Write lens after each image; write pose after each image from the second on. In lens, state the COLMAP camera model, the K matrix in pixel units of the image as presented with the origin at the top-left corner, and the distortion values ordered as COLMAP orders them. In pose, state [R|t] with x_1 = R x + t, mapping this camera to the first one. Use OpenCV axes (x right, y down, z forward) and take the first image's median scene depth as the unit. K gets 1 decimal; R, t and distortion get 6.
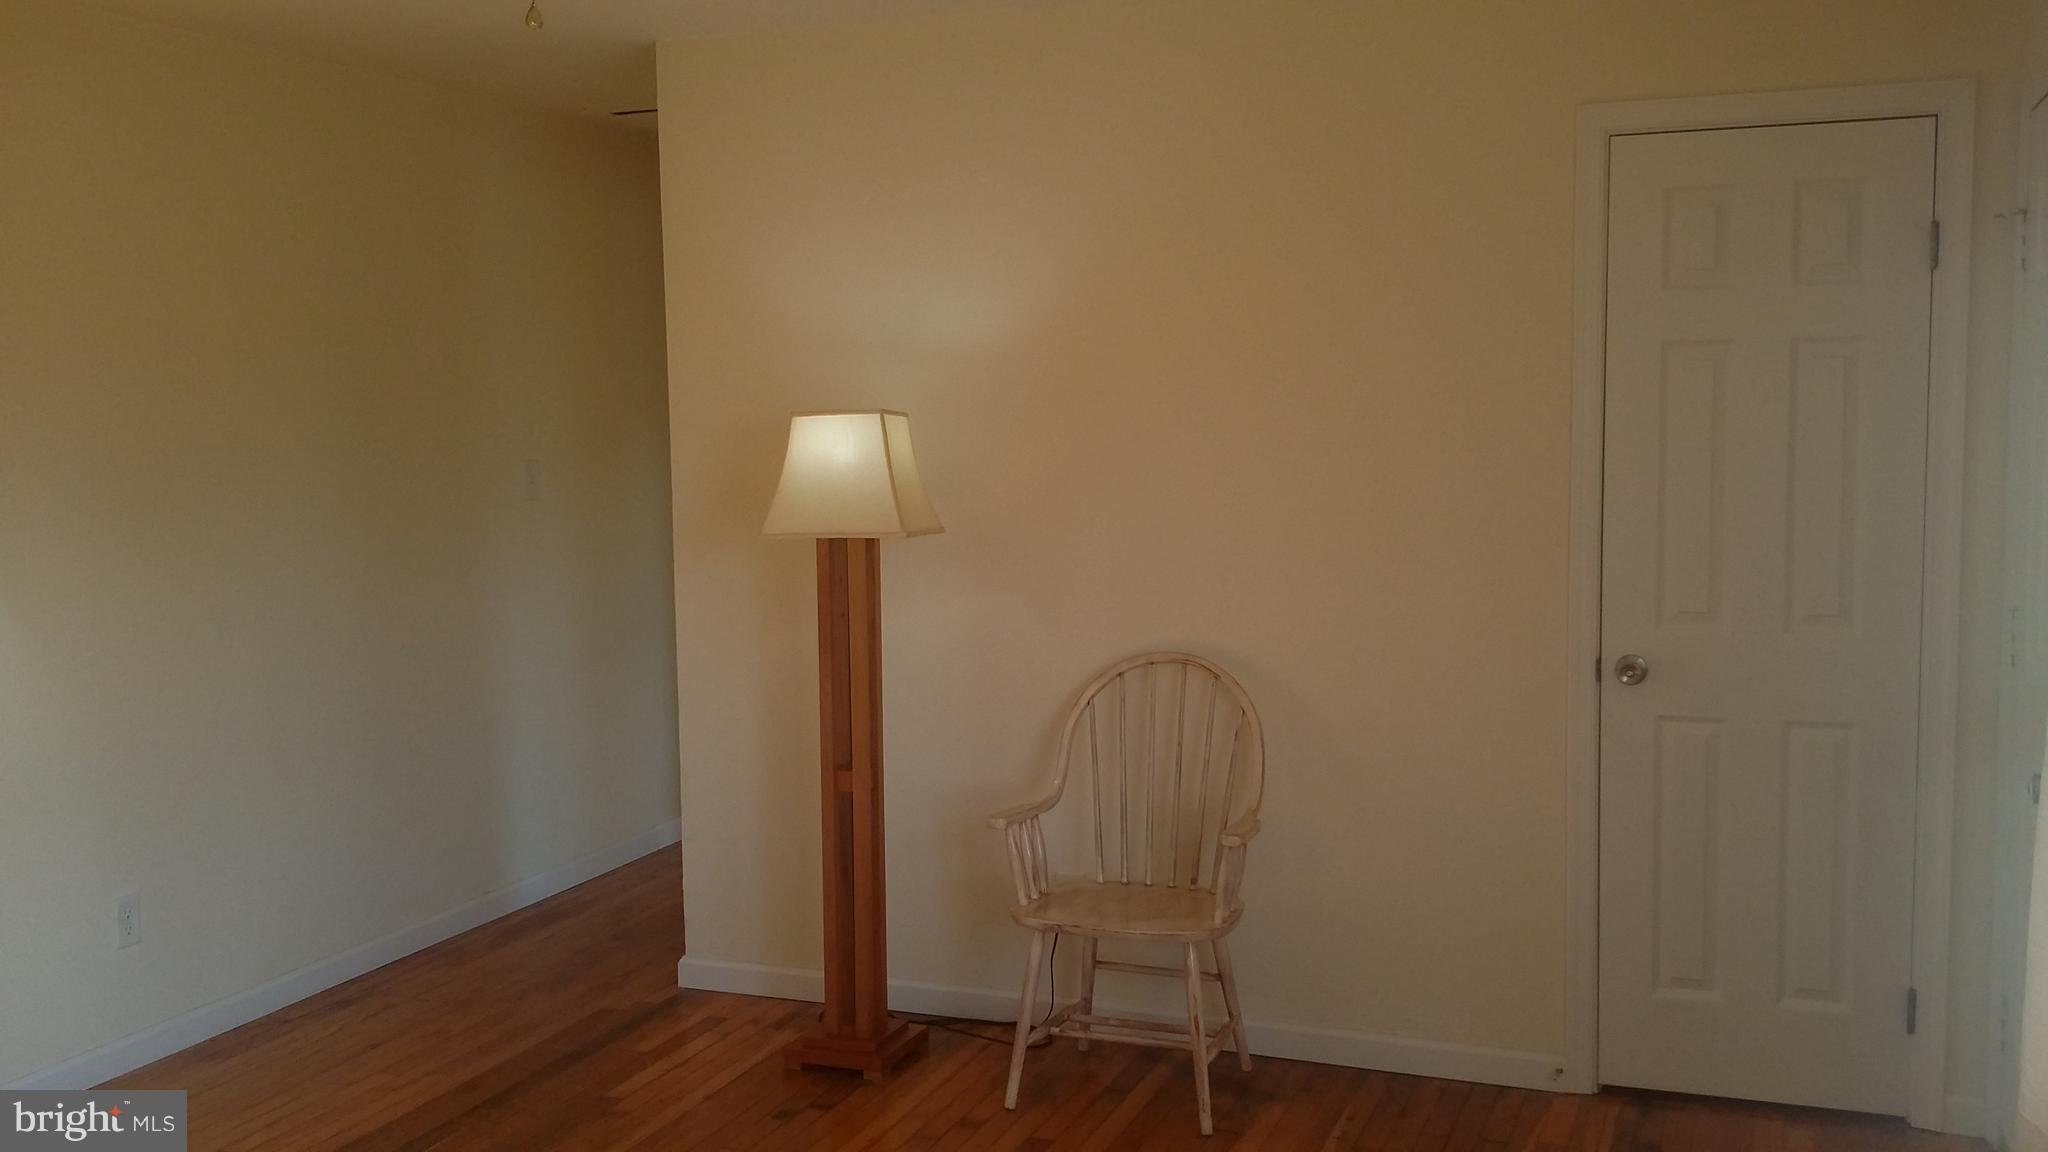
lens RADIAL K [[1884.6, 0, 1017.5], [0, 1884.6, 573.3], [0, 0, 1]] dist [0.168999, -0.448853]
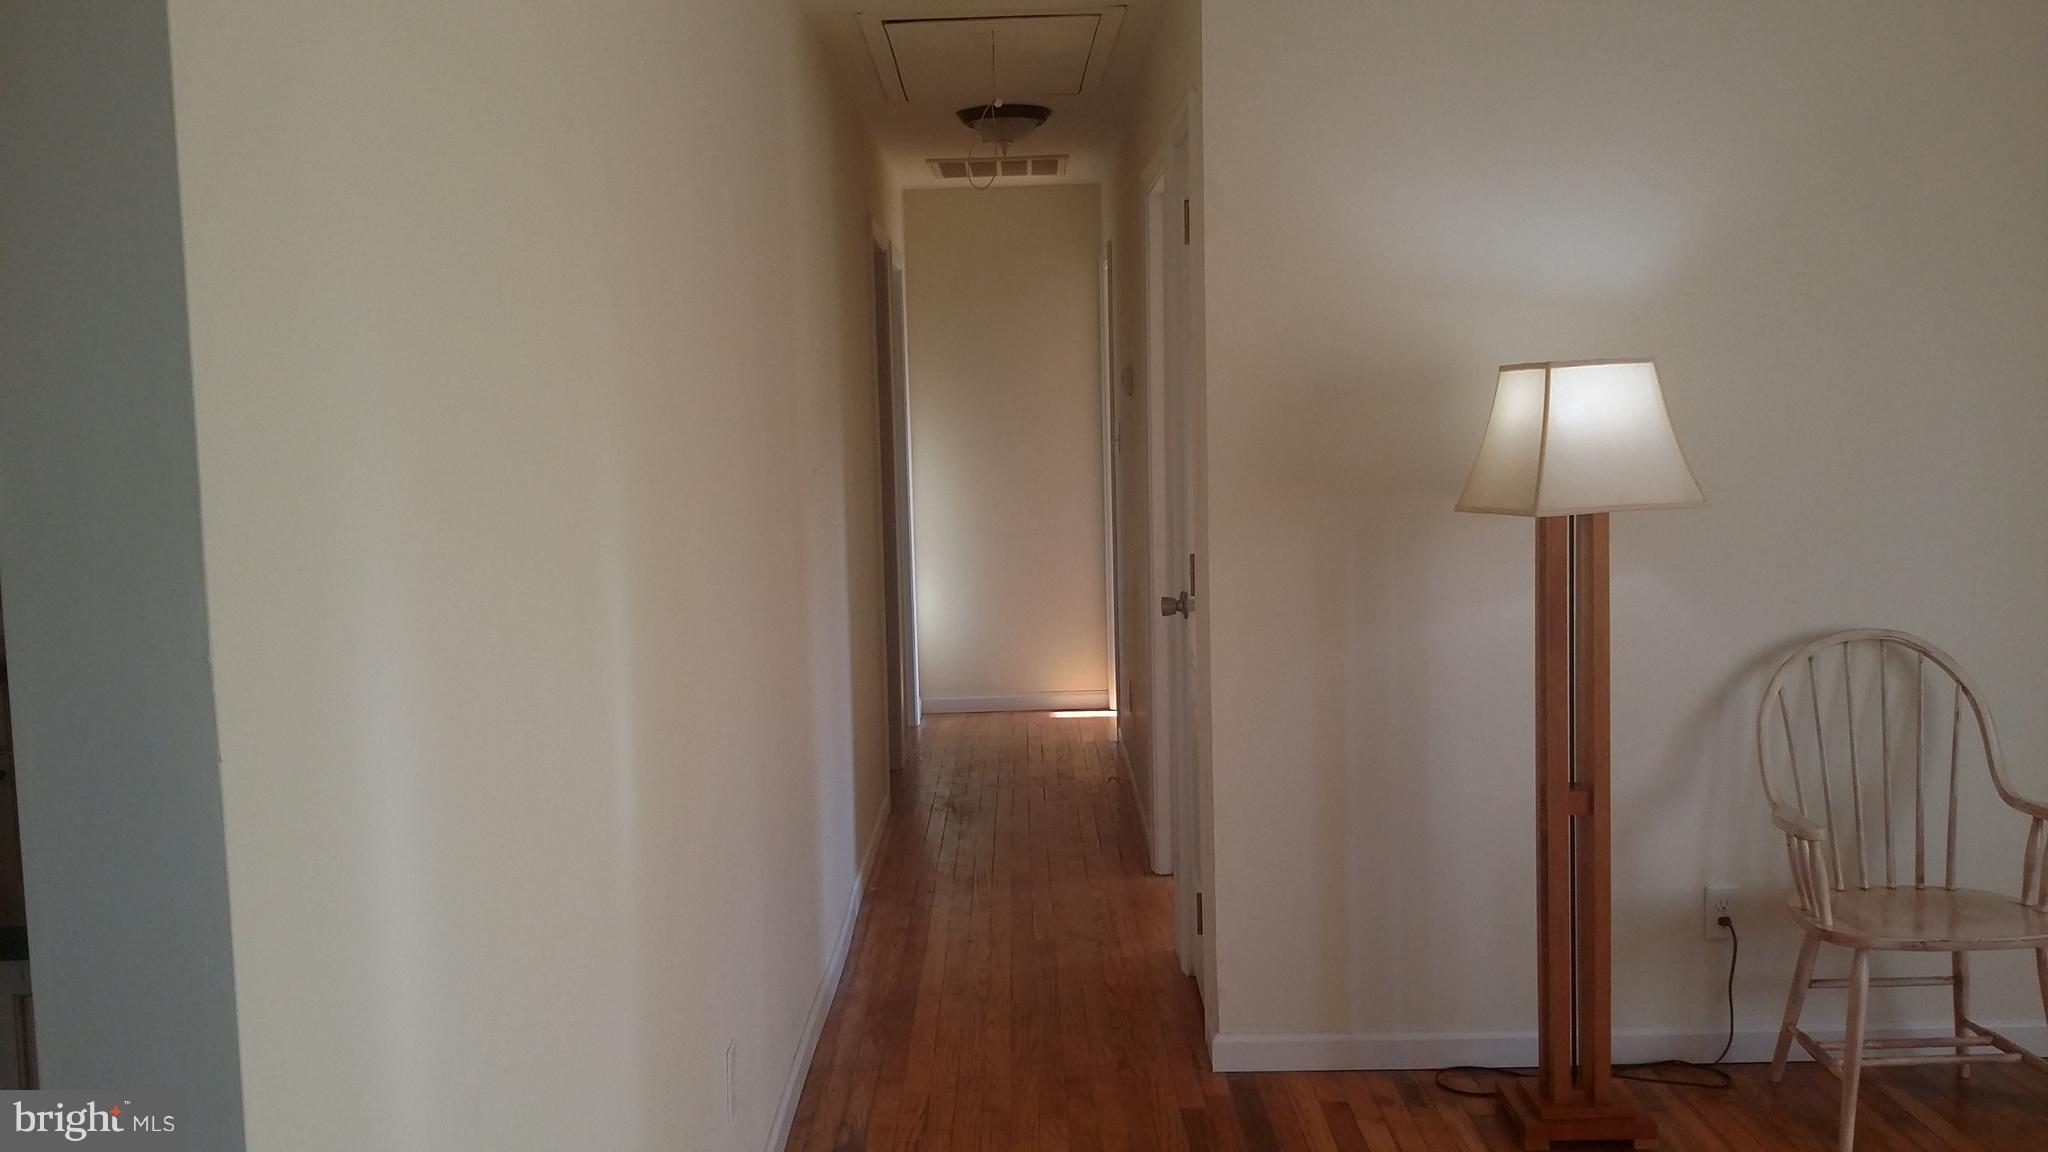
lens RADIAL K [[1884.6, 0, 1017.5], [0, 1884.6, 573.3], [0, 0, 1]] dist [0.168999, -0.448853]
pose [[0.927019, -0.039154, 0.372965, -0.628314], [0.043138, 0.999066, -0.002339, -0.000547], [-0.372525, 0.018258, 0.927843, 0.298101]]
